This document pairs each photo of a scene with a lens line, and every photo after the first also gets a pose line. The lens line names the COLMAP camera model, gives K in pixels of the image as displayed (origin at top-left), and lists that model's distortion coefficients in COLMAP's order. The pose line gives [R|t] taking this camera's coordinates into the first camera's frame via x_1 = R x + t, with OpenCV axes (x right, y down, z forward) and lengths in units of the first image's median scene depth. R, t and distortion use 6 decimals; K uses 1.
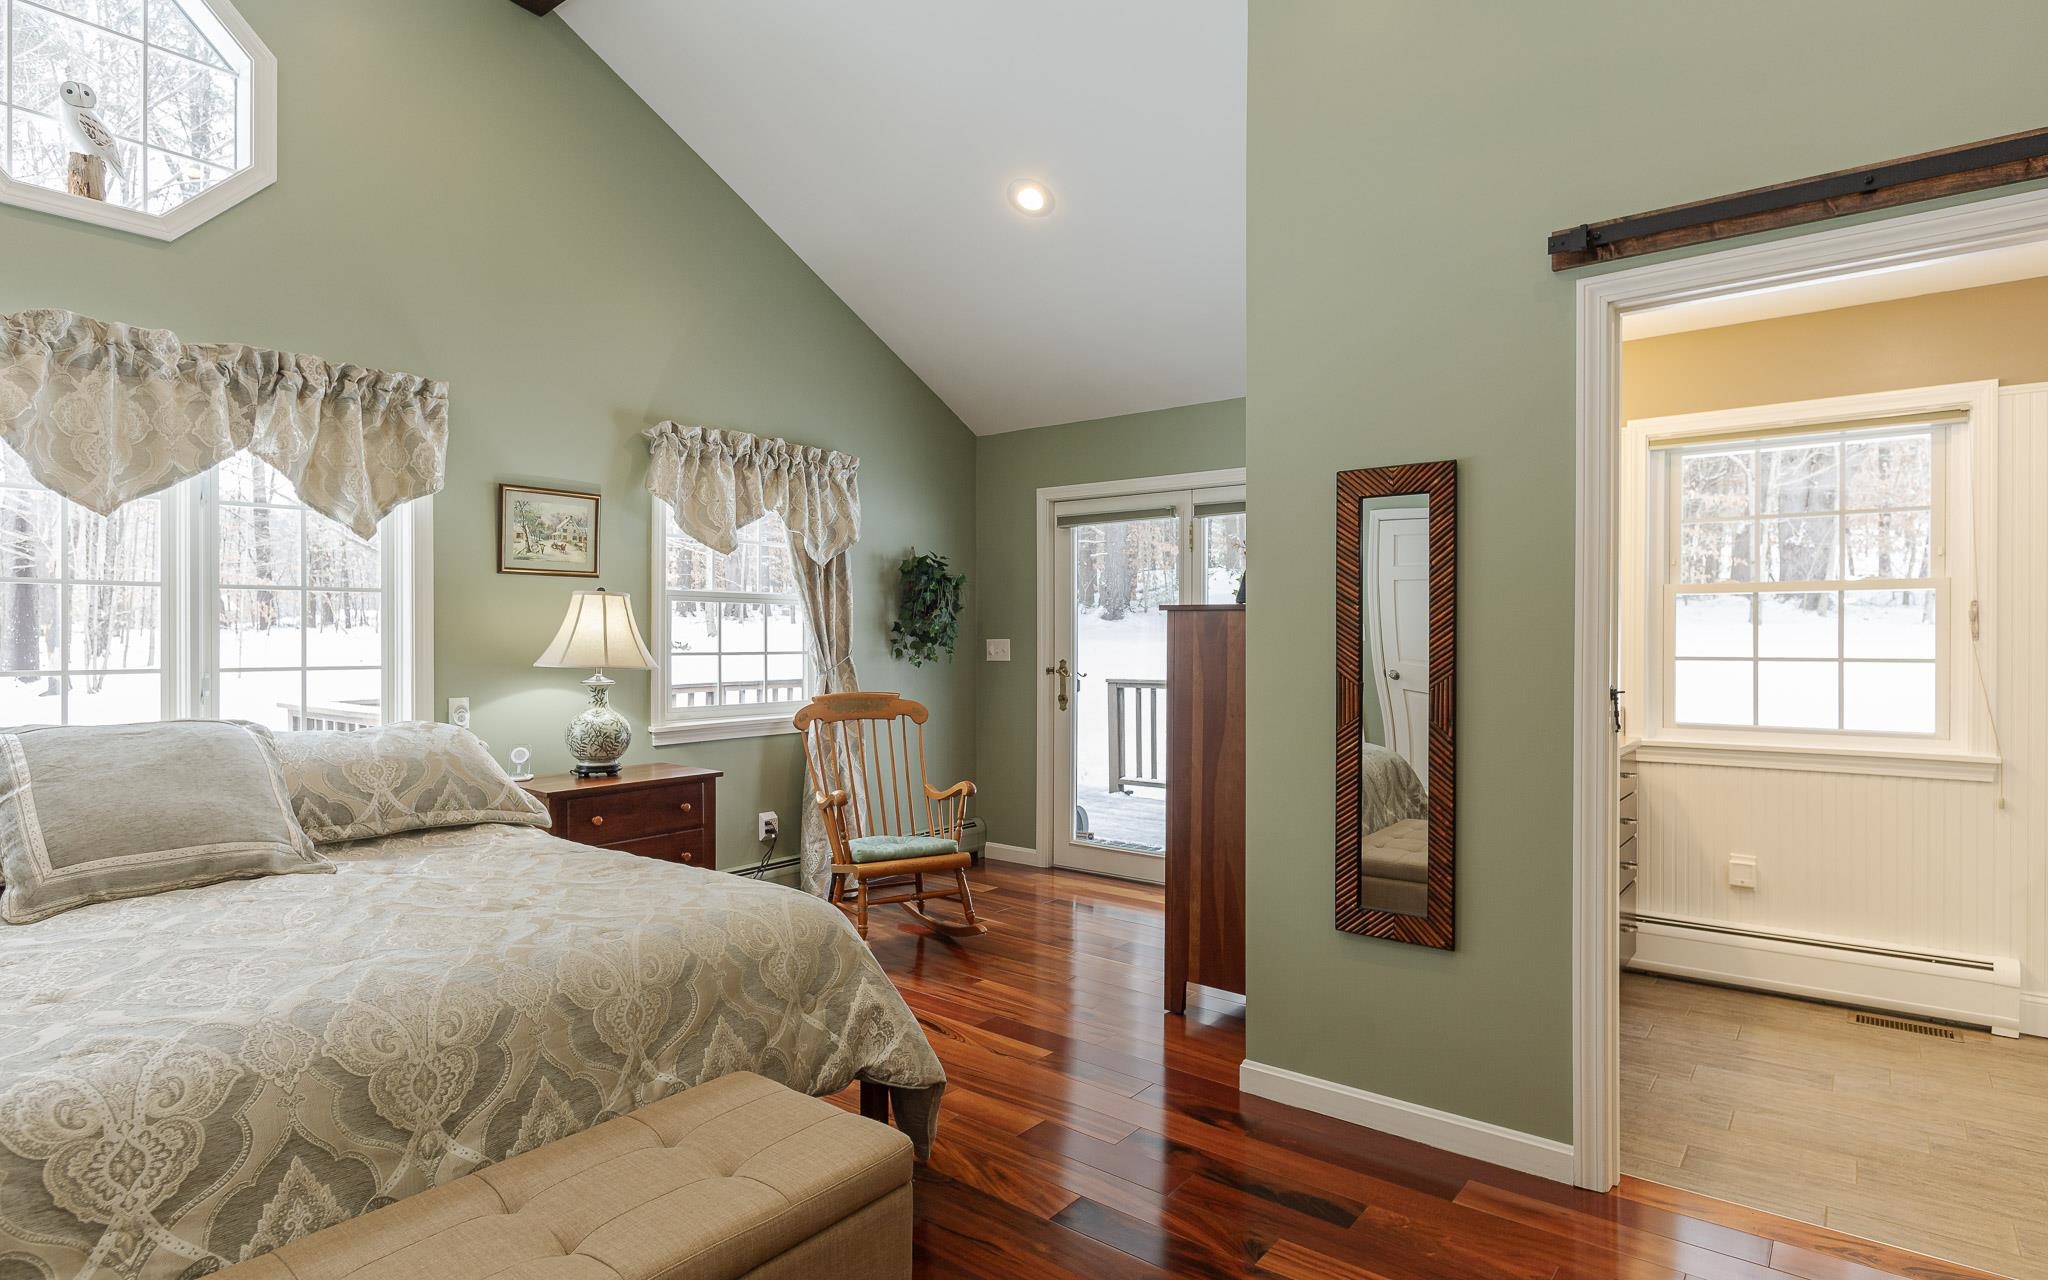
lens RADIAL K [[1077.2, 0, 1003.8], [0, 1077.2, 640.2], [0, 0, 1]] dist [0.000372, -0.000790]
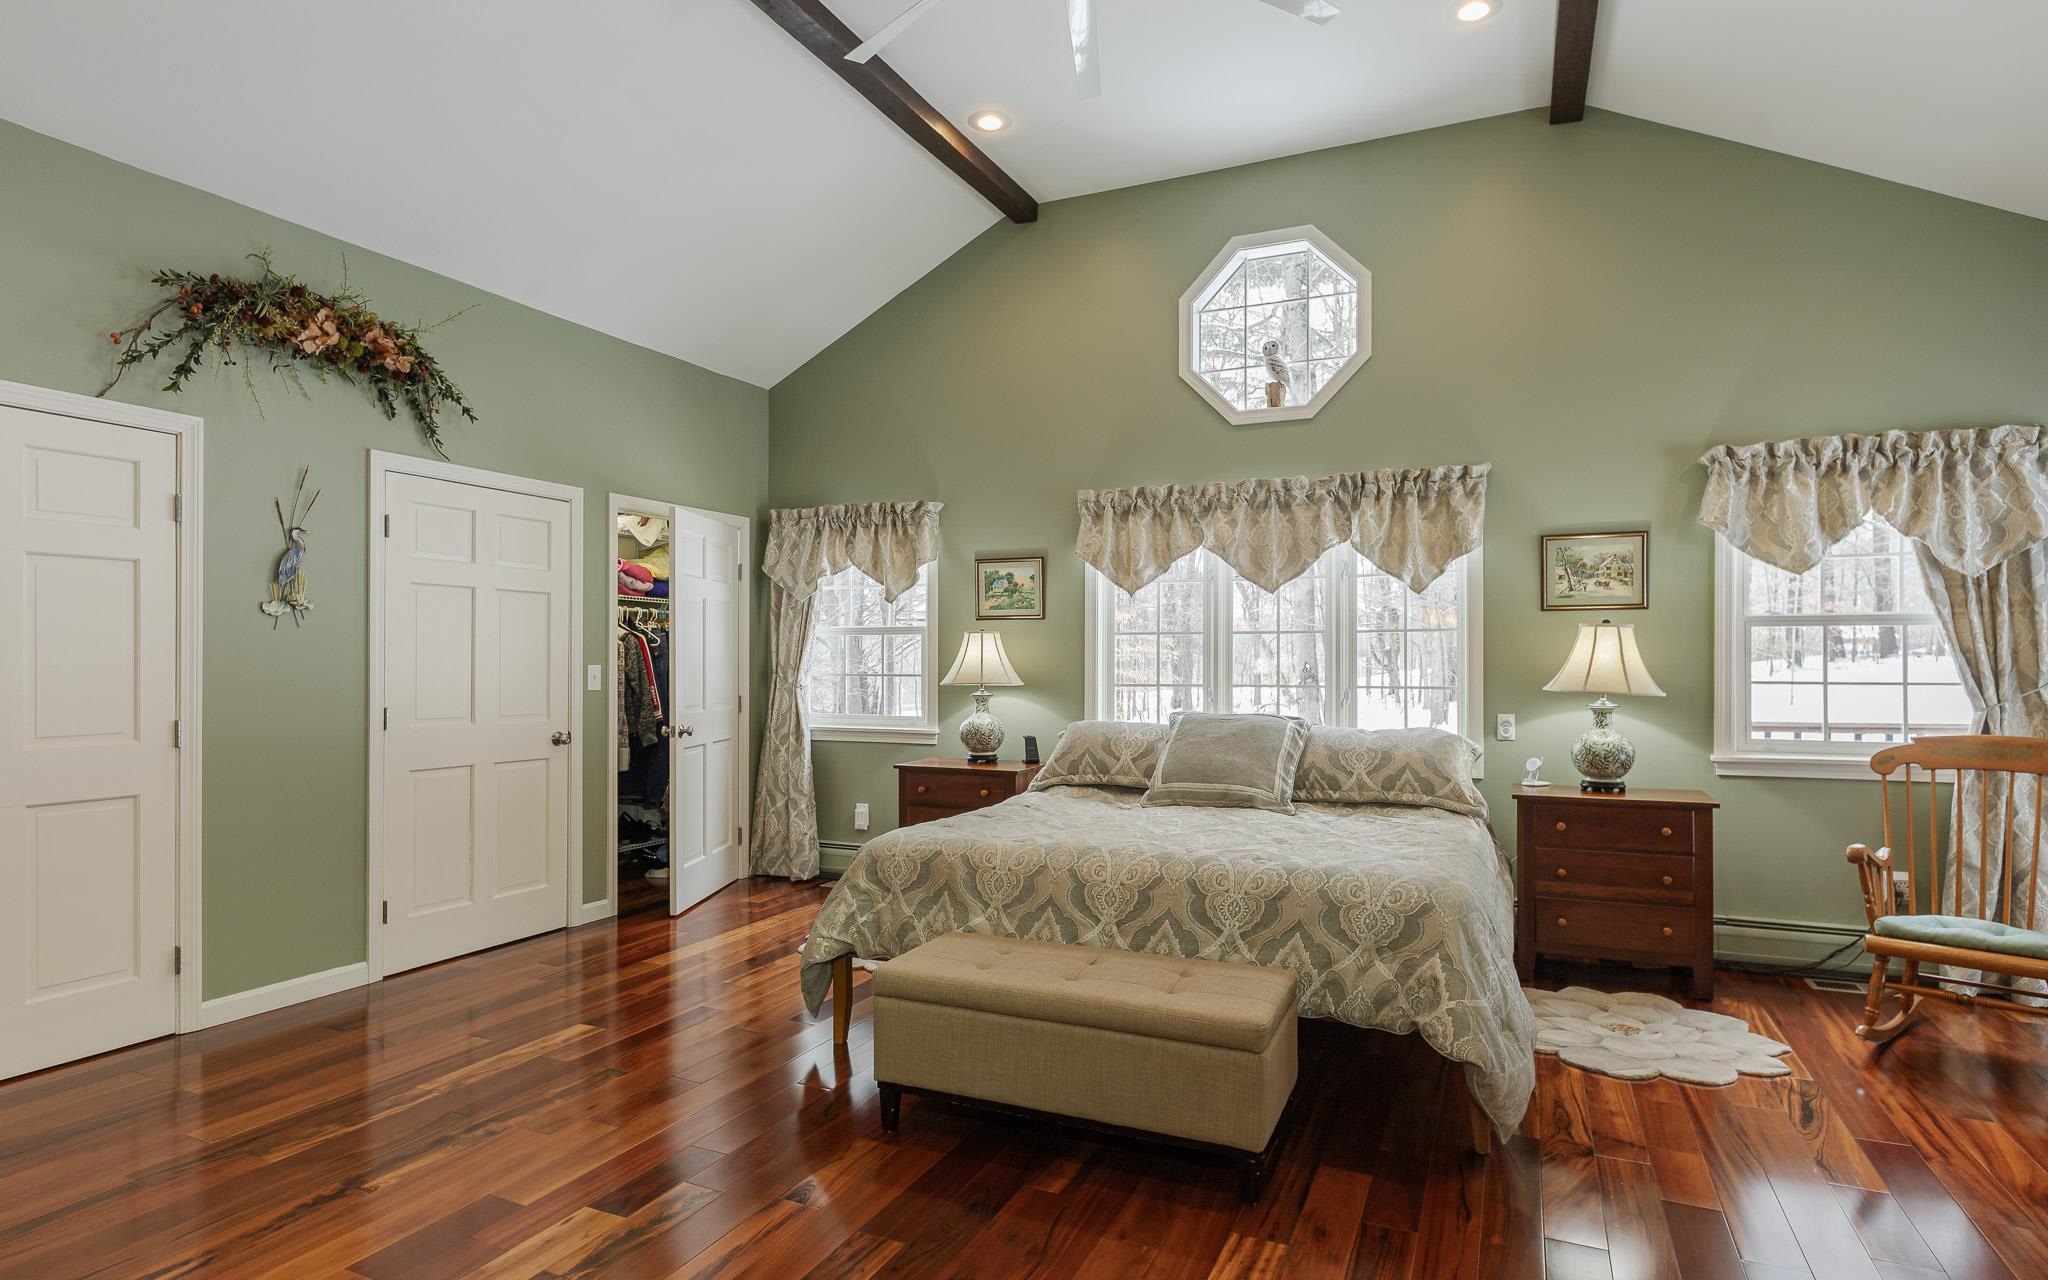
lens RADIAL K [[1104.1, 0, 1050.6], [0, 1104.1, 634.9], [0, 0, 1]] dist [0.001405, -0.000570]
pose [[0.255557, -0.027124, -0.966413, 0.631894], [-0.001381, 0.999595, -0.028421, -0.000266], [0.966793, 0.008598, 0.255416, 0.184628]]
